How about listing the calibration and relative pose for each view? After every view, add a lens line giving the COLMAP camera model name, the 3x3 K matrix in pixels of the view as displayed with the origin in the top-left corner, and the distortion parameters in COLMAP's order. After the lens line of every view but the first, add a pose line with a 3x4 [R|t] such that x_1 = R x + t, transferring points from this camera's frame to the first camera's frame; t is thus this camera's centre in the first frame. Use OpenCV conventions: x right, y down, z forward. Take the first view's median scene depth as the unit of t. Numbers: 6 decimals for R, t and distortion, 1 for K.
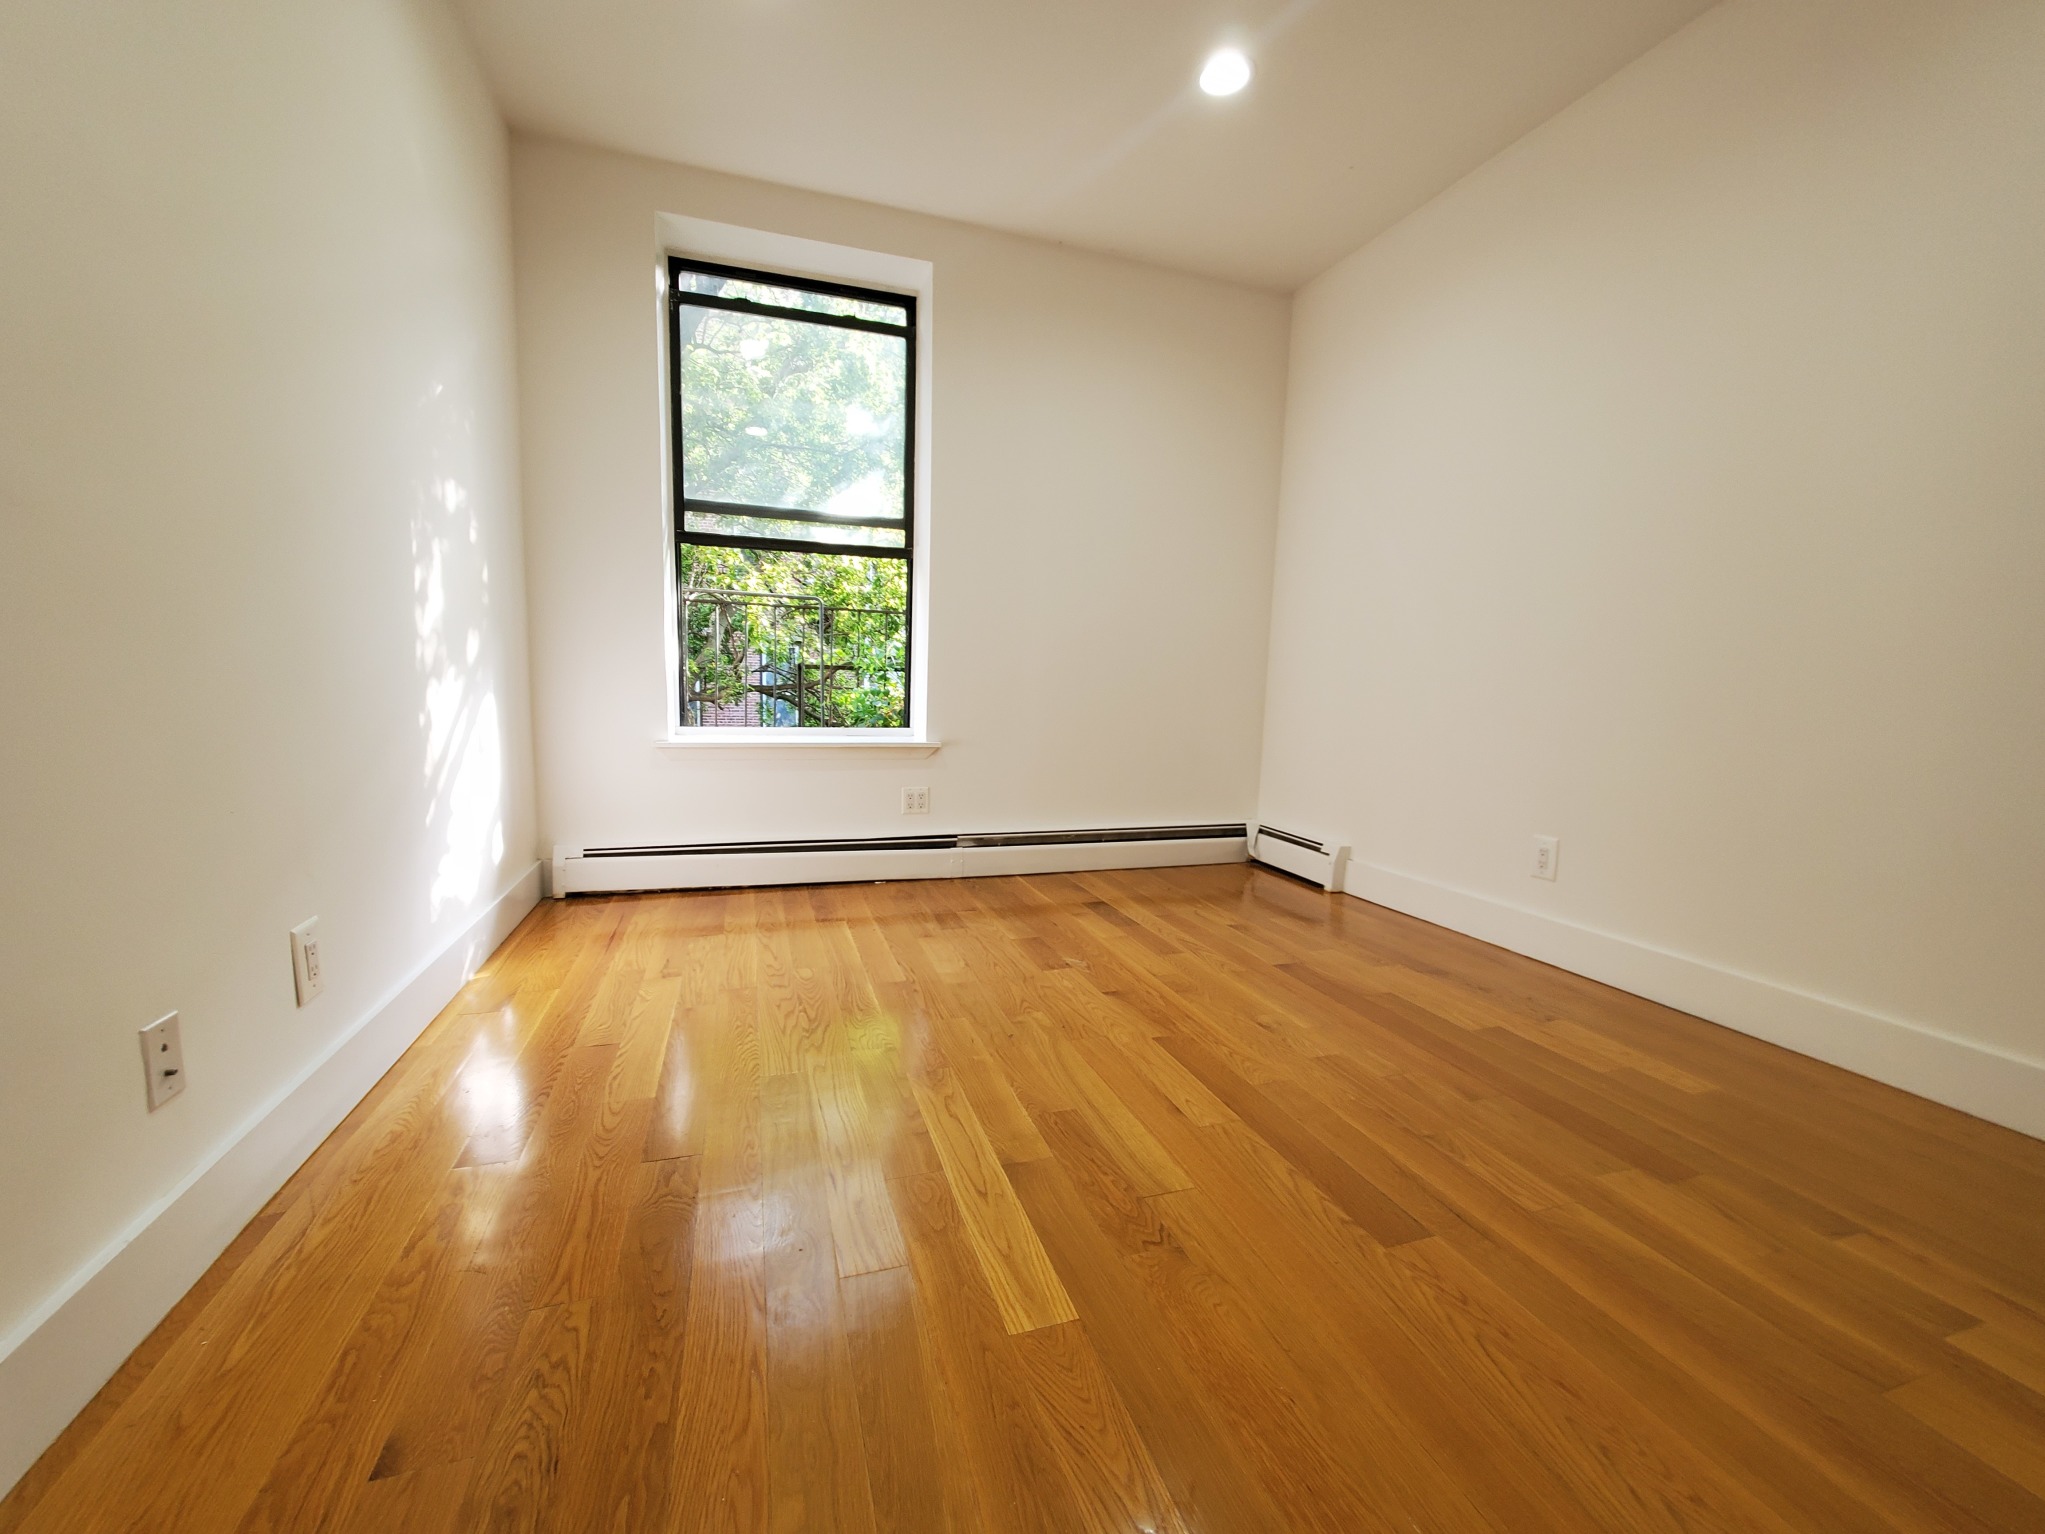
lens RADIAL K [[812.5, 0, 1011.6], [0, 812.5, 802.4], [0, 0, 1]] dist [-0.000284, 0.000221]
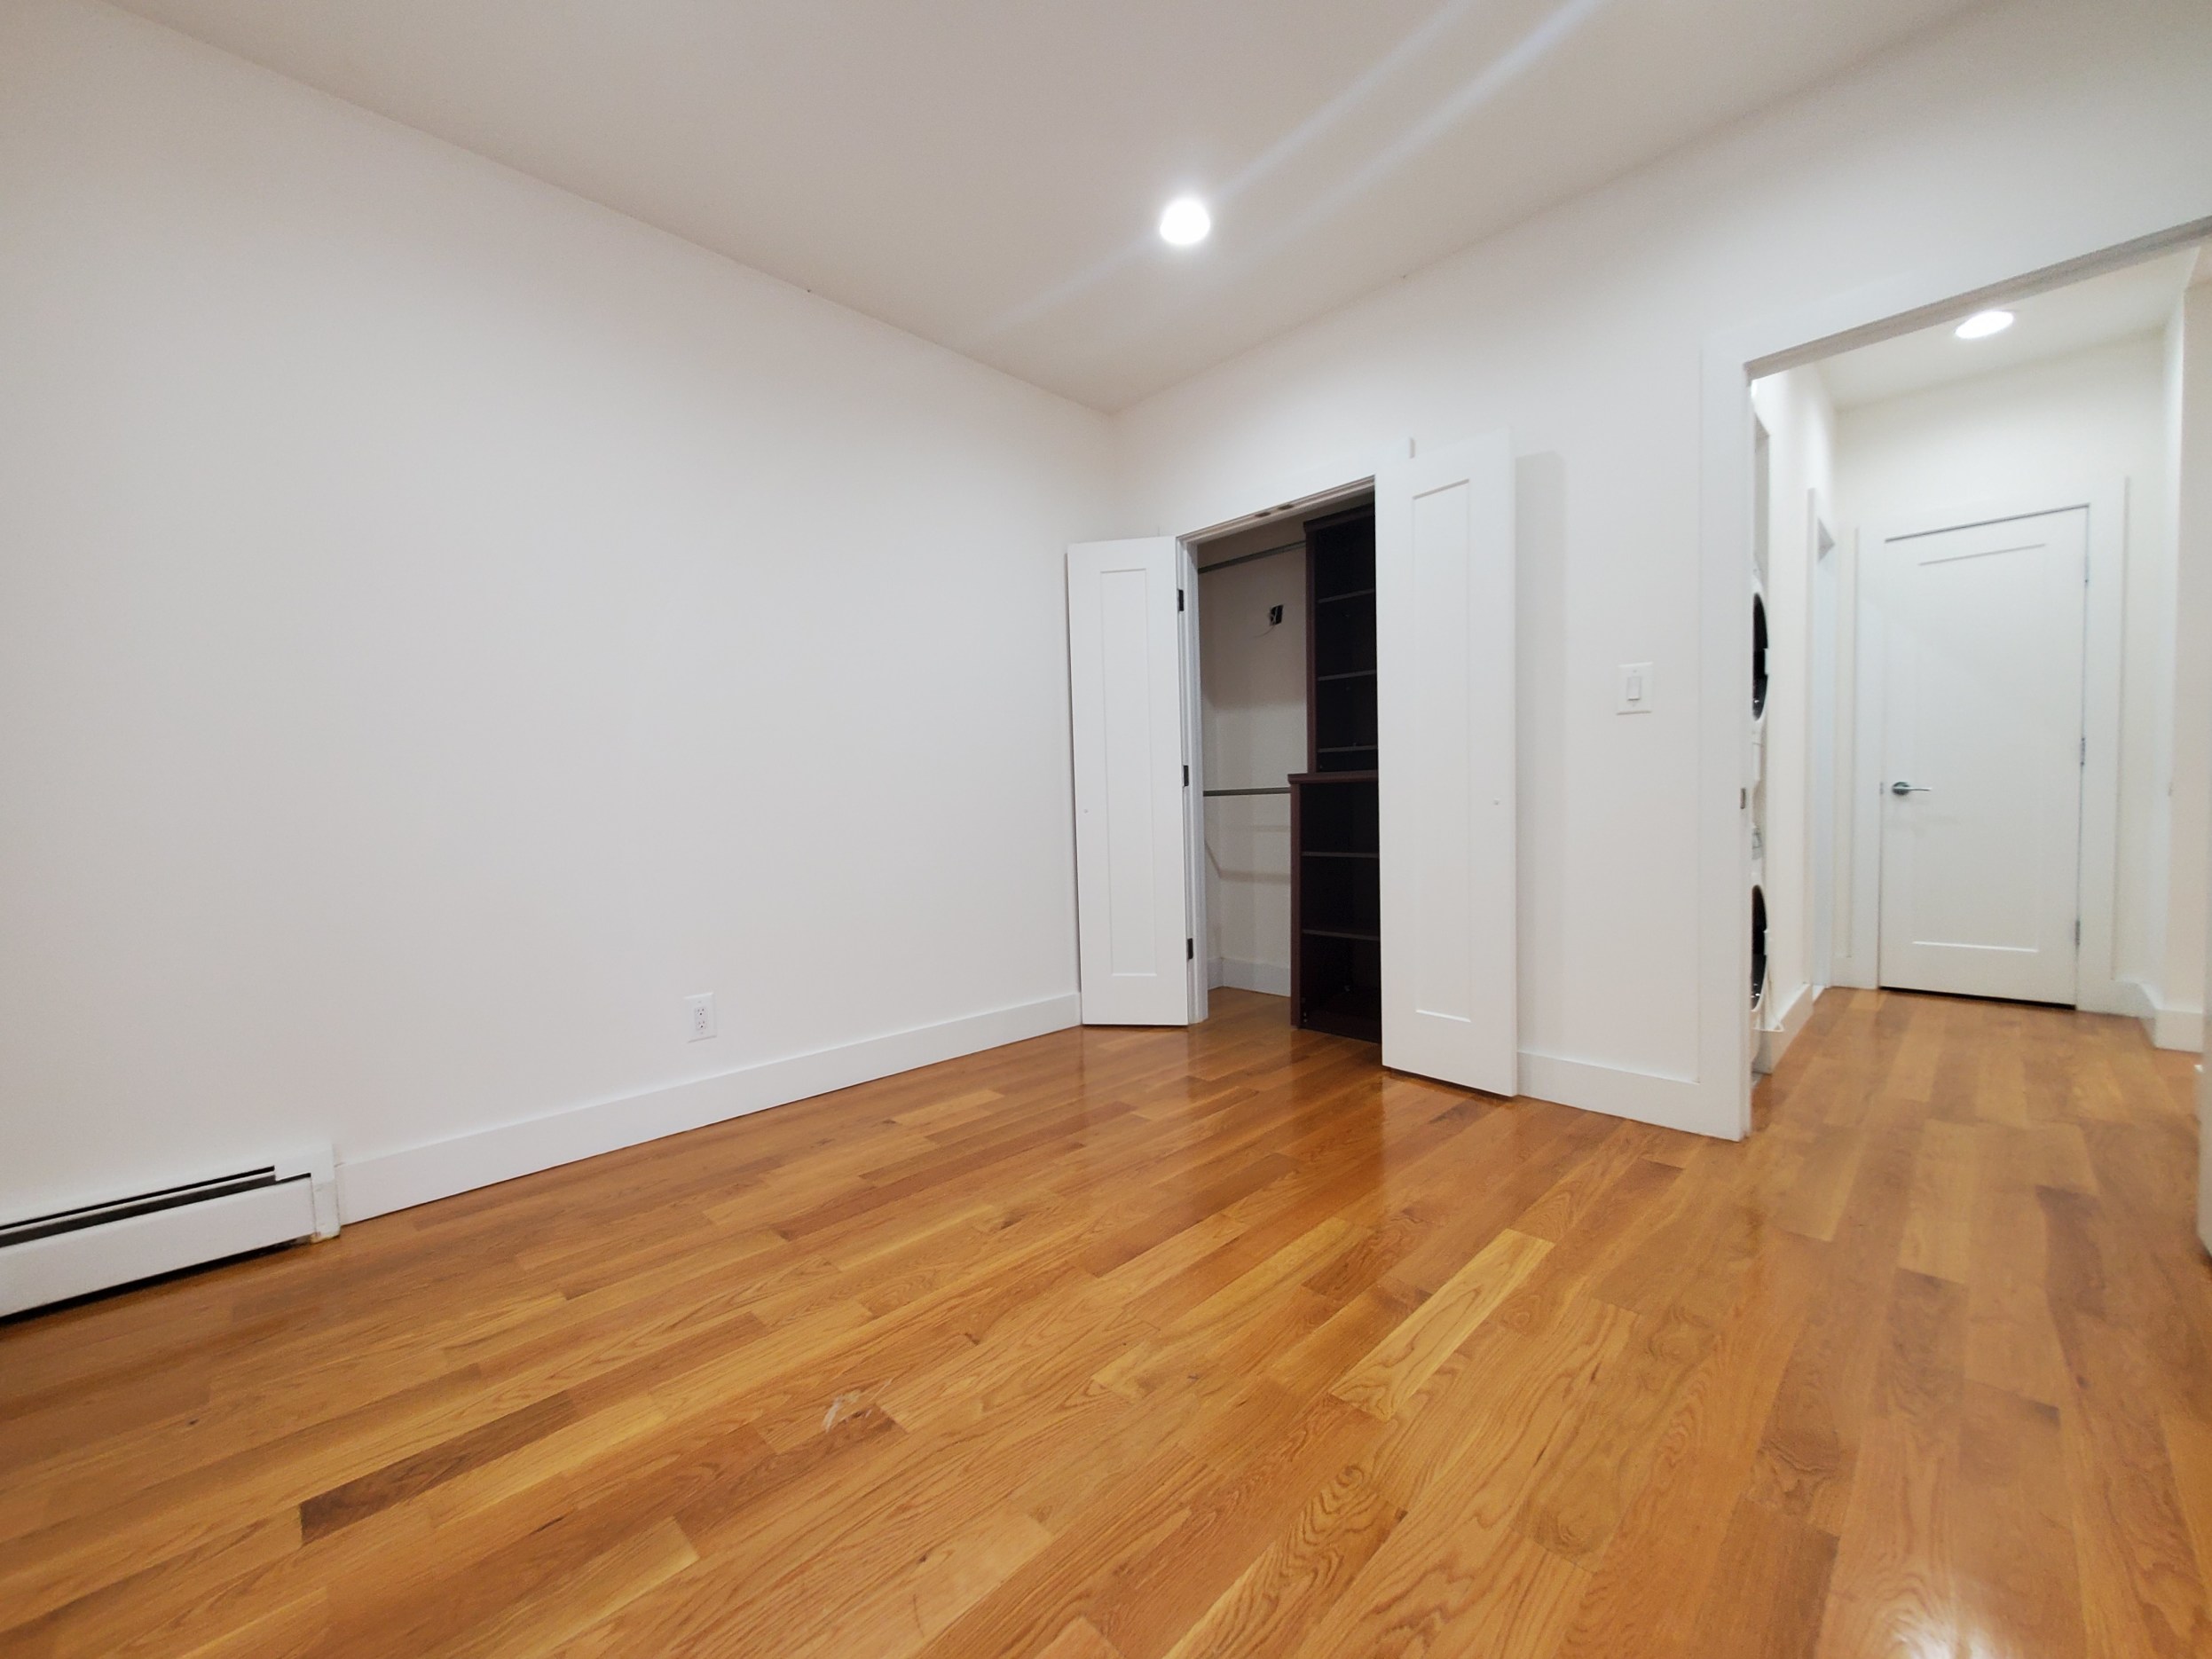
lens RADIAL K [[878.7, 0, 1094.9], [0, 878.7, 840.4], [0, 0, 1]] dist [-0.000284, 0.000221]
pose [[-0.451808, -0.046661, 0.890894, -0.407966], [0.145125, 0.981485, 0.125004, -0.174879], [-0.880232, 0.185769, -0.436671, 0.895247]]
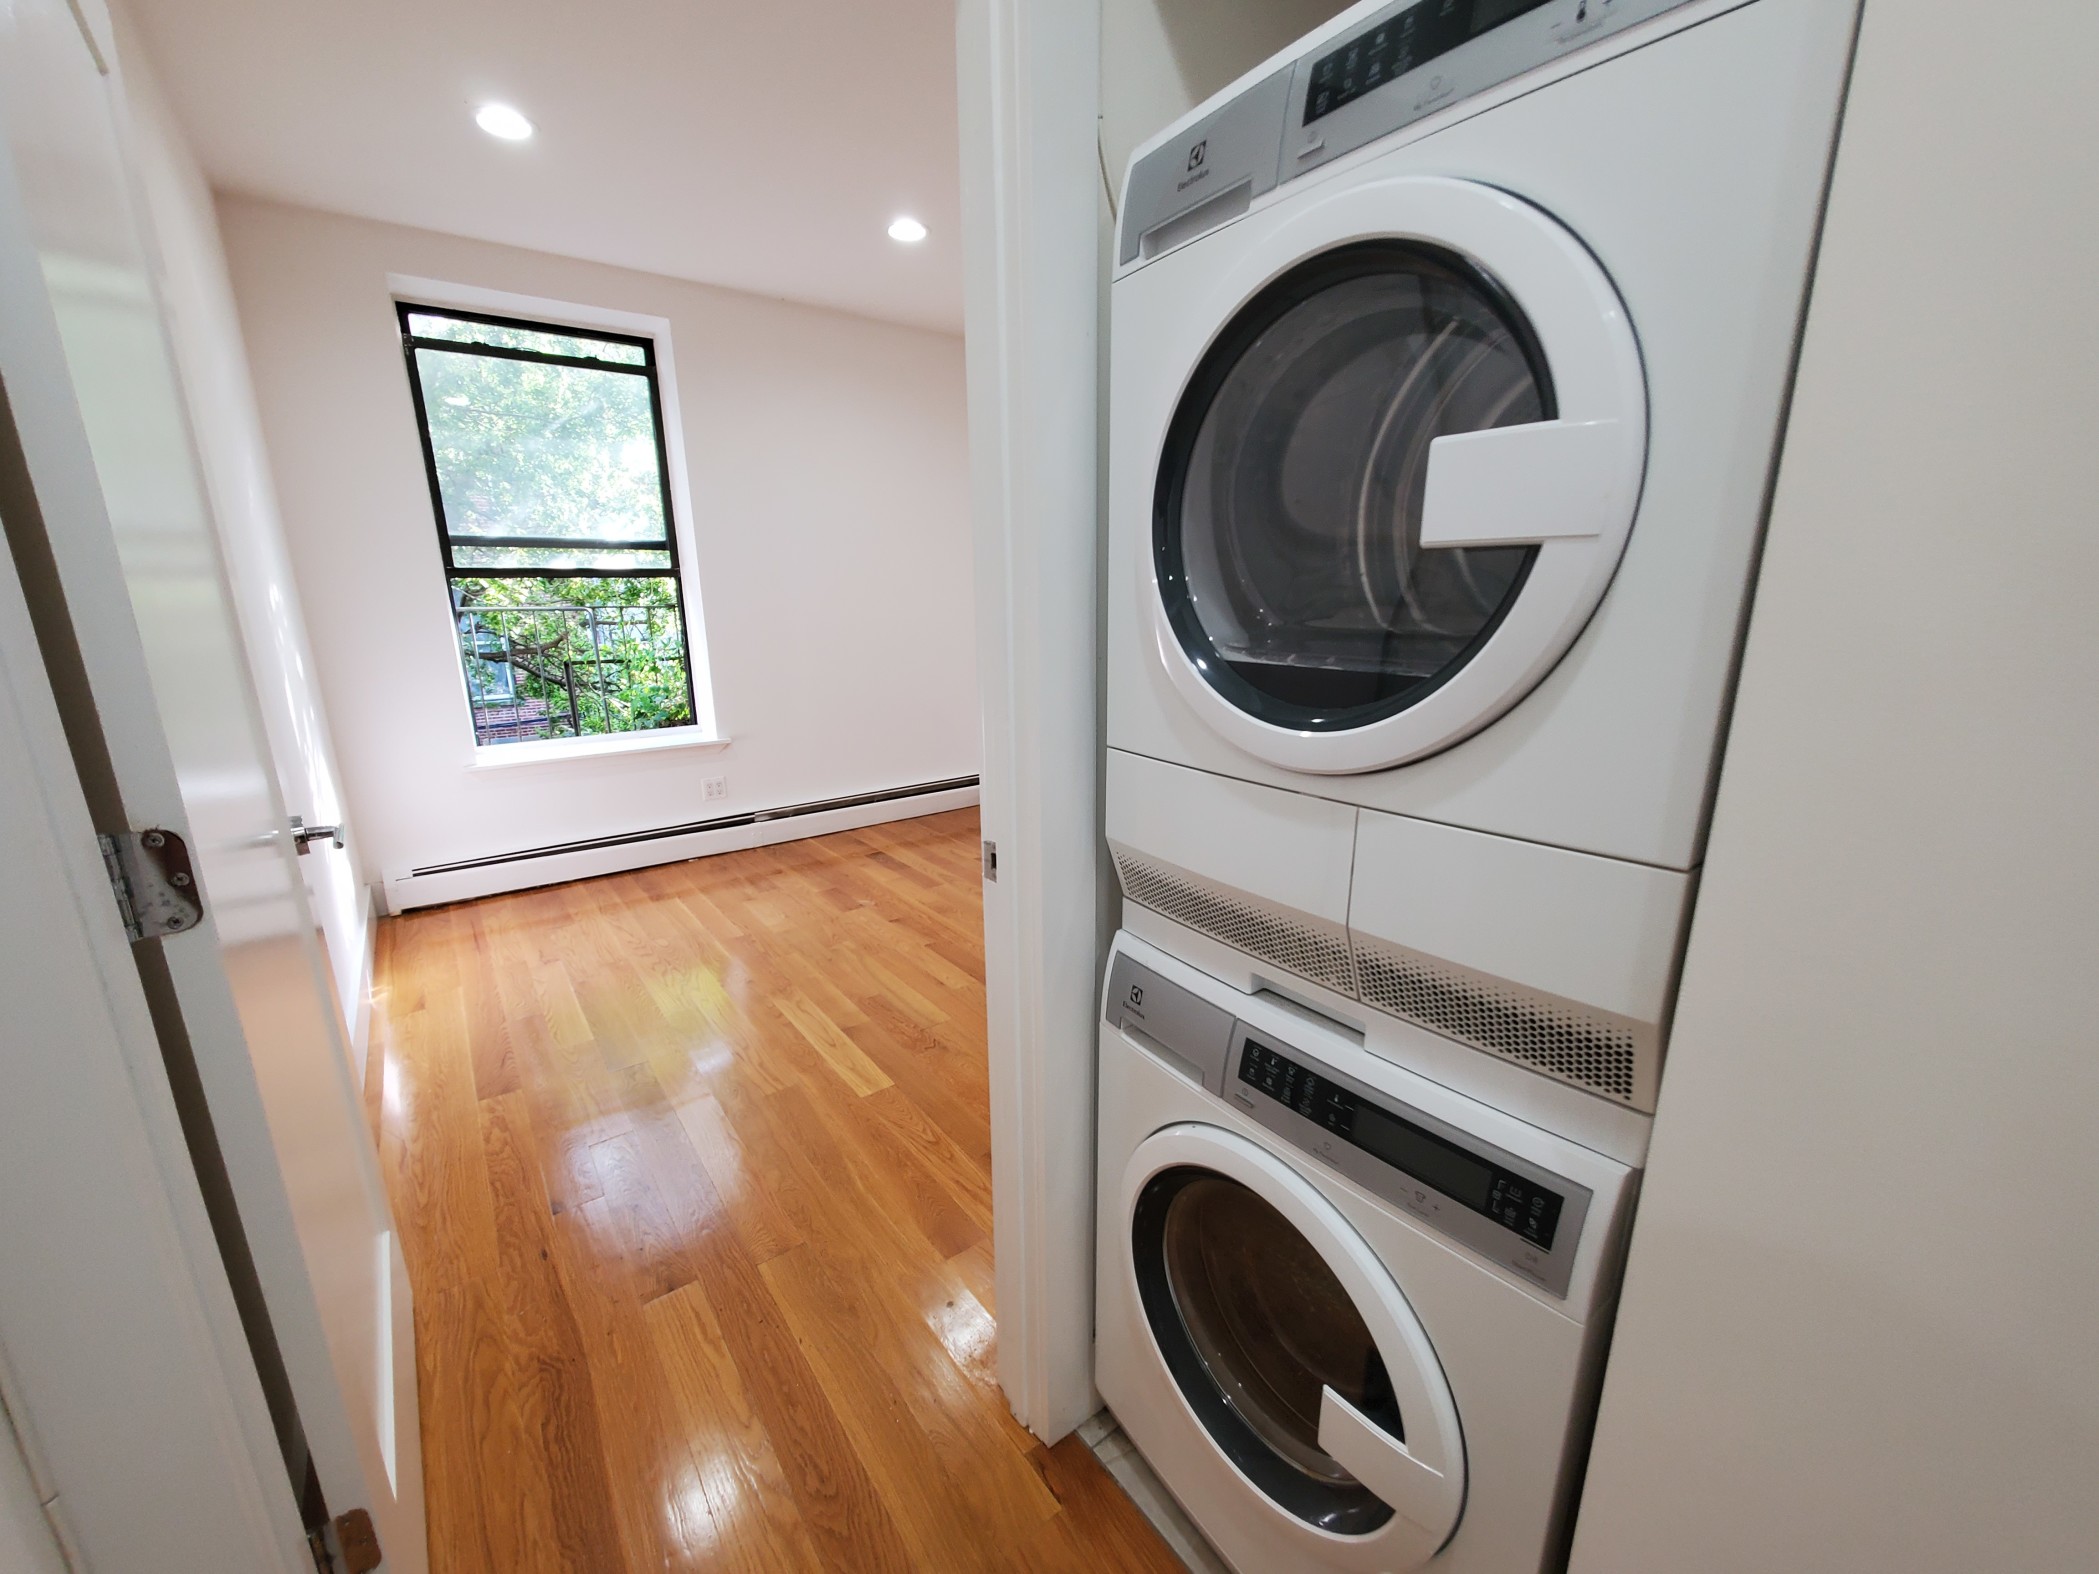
lens RADIAL K [[833.9, 0, 1059.7], [0, 833.9, 817.4], [0, 0, 1]] dist [-0.000284, 0.000221]
pose [[0.940062, -0.119501, 0.319378, -0.043747], [0.079948, 0.987717, 0.134251, -0.099606], [-0.331499, -0.100670, 0.938069, -0.384780]]
